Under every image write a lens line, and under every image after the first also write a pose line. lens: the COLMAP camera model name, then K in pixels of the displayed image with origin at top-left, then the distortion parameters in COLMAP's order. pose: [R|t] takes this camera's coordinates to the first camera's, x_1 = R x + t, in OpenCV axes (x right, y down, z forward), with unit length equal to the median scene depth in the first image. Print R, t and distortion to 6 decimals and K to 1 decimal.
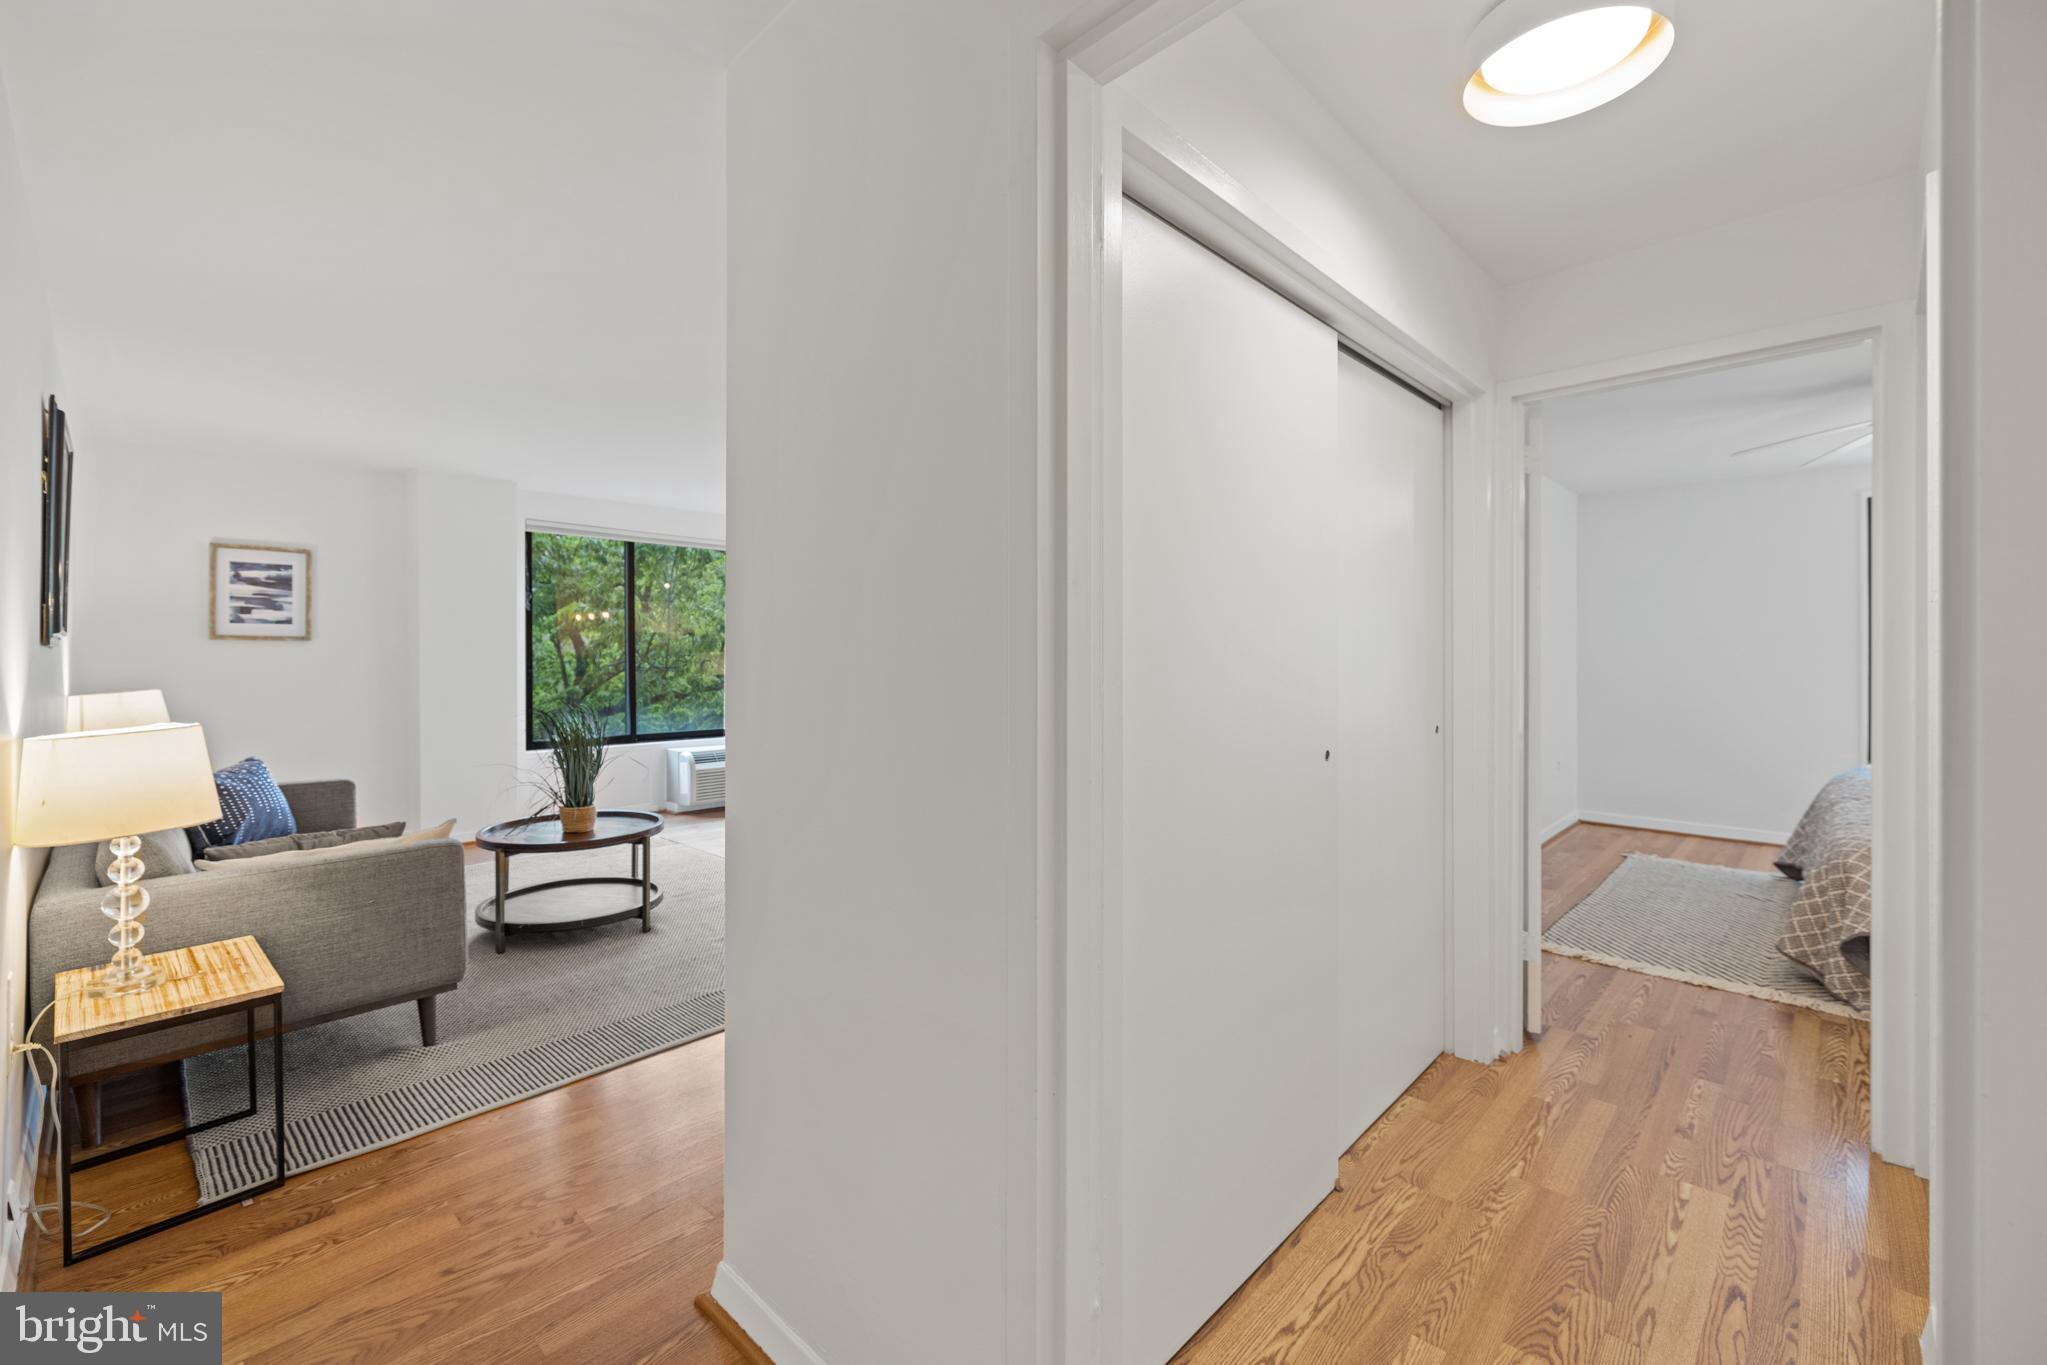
lens RADIAL K [[863.6, 0, 1023.7], [0, 863.6, 654.7], [0, 0, 1]] dist [0.000028, 0.000090]
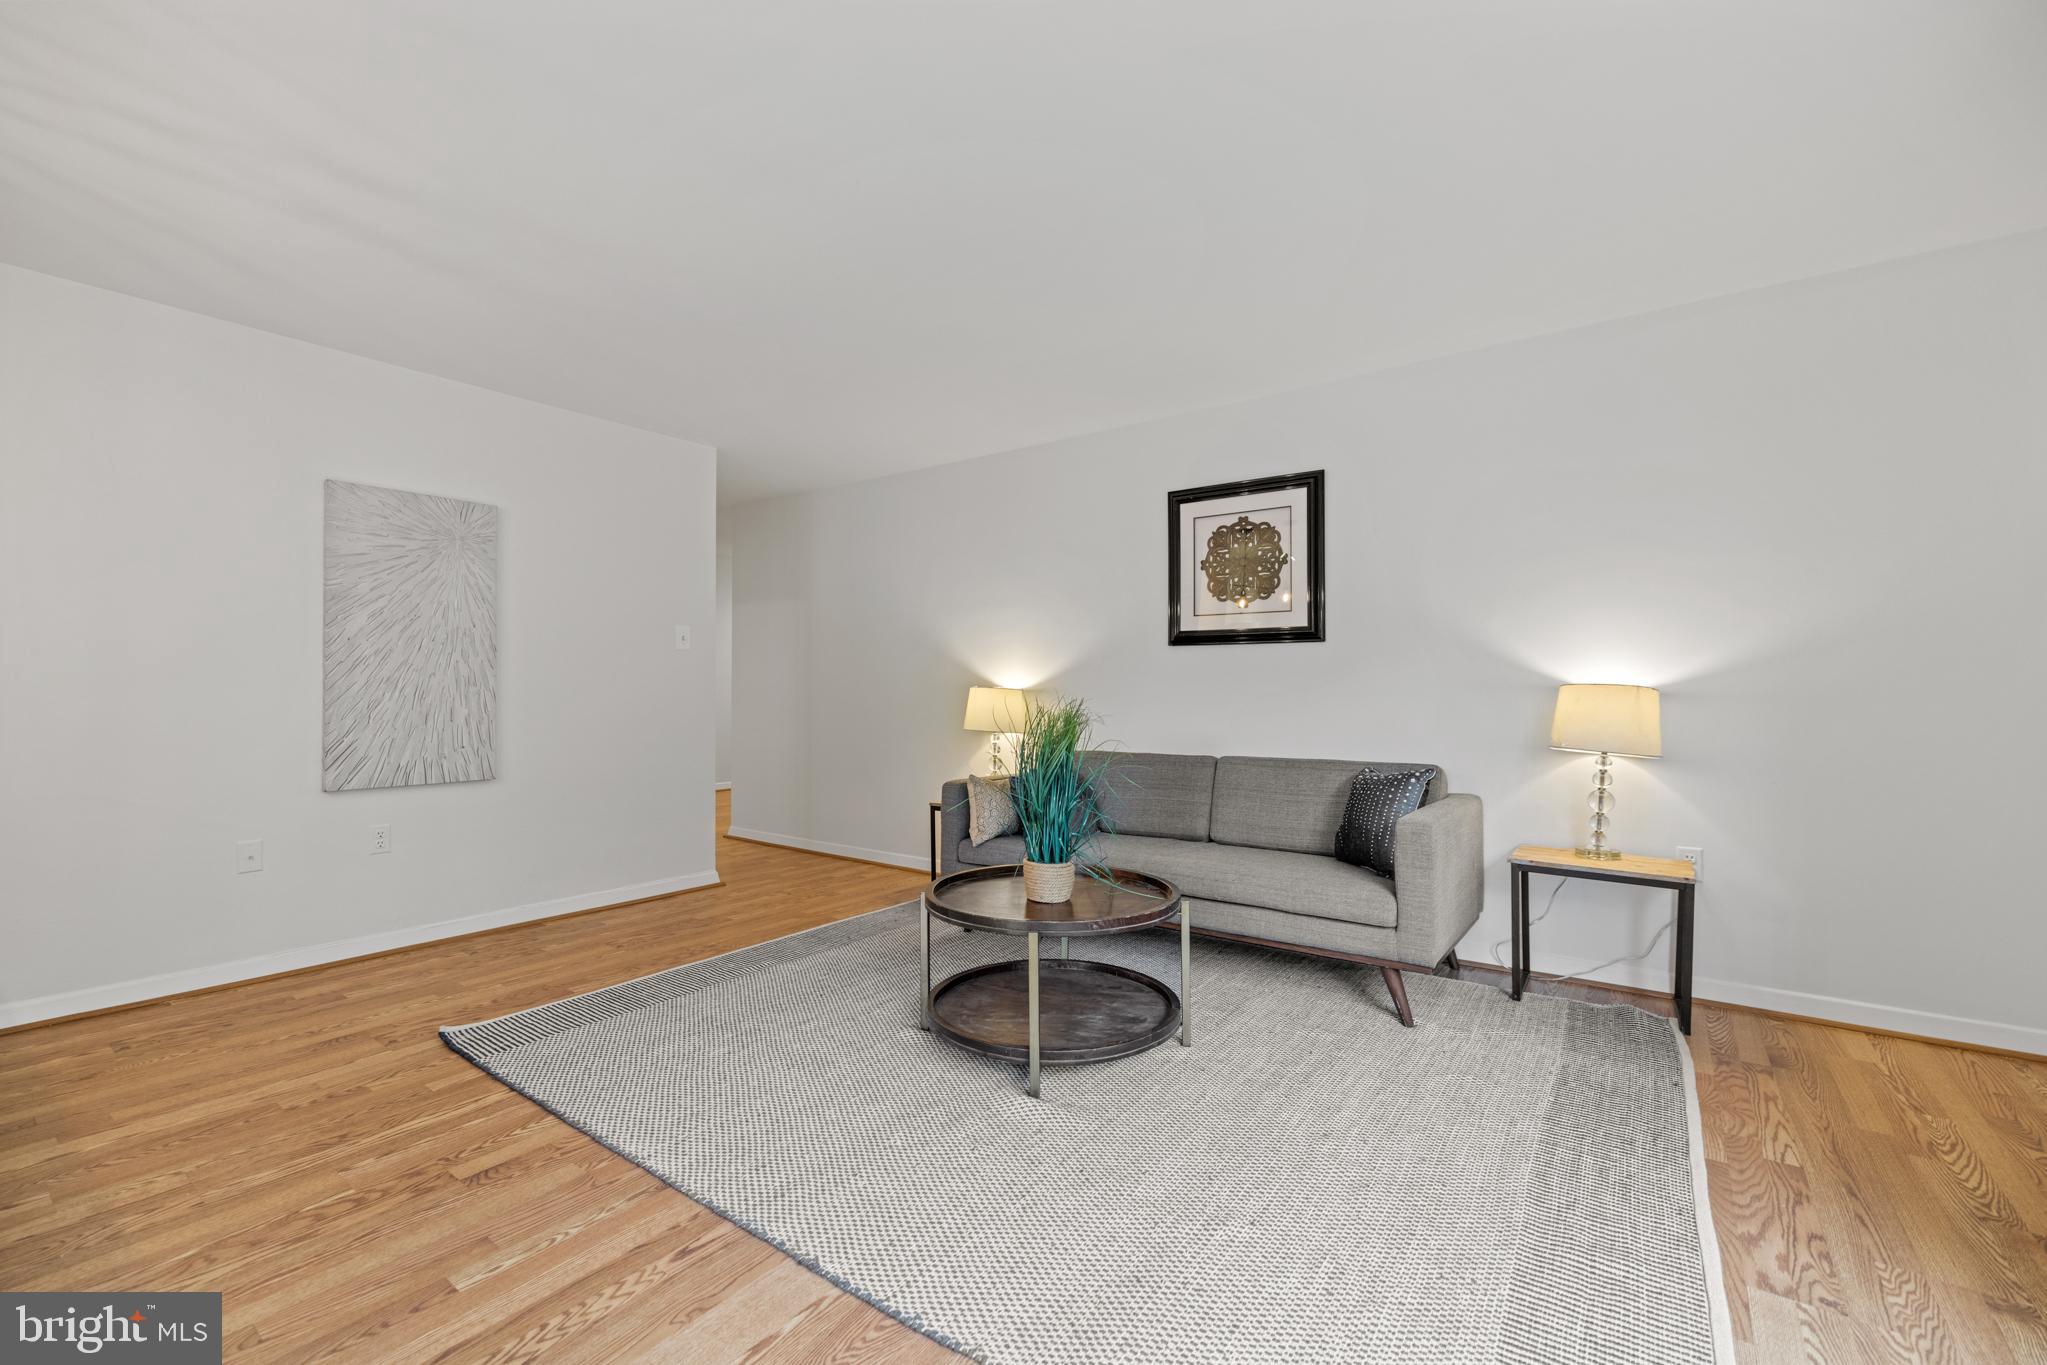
lens RADIAL K [[857.3, 0, 1021.4], [0, 857.3, 680.0], [0, 0, 1]] dist [-0.000056, -0.000008]
pose [[-0.992081, -0.003333, -0.125553, -0.329851], [-0.001893, 0.999931, -0.011580, 0.036825], [0.125583, -0.011250, -0.992019, 1.311994]]
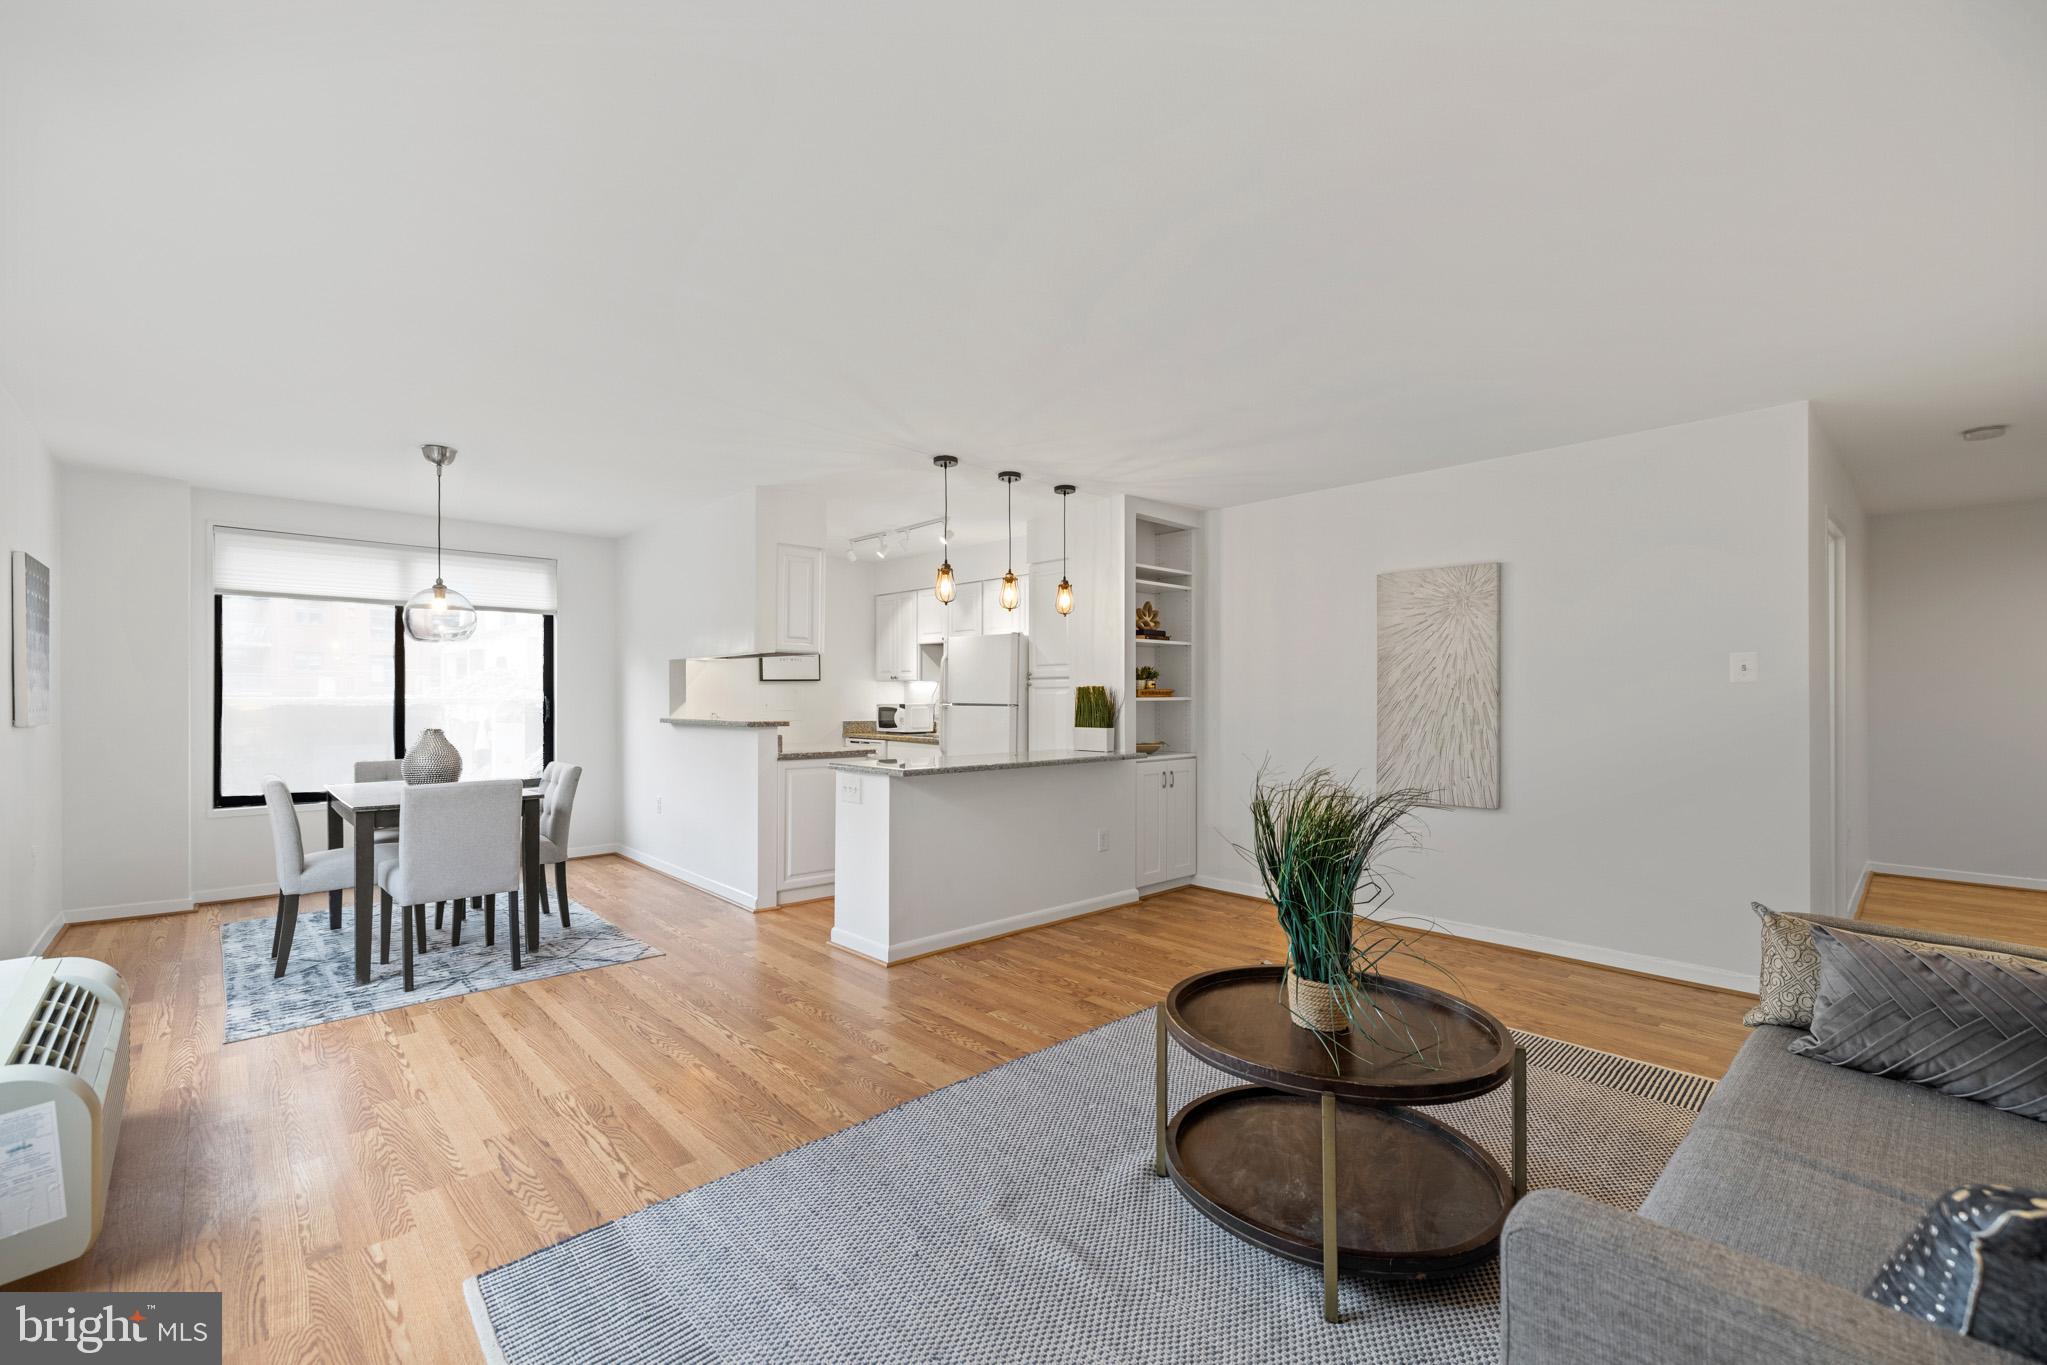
lens RADIAL K [[864.5, 0, 1024.7], [0, 864.5, 694.8], [0, 0, 1]] dist [0.001552, 0.000278]
pose [[0.054661, 0.001730, 0.998503, -0.834232], [0.000282, 0.999998, -0.001748, 0.005914], [-0.998505, 0.000378, 0.054660, 0.918028]]
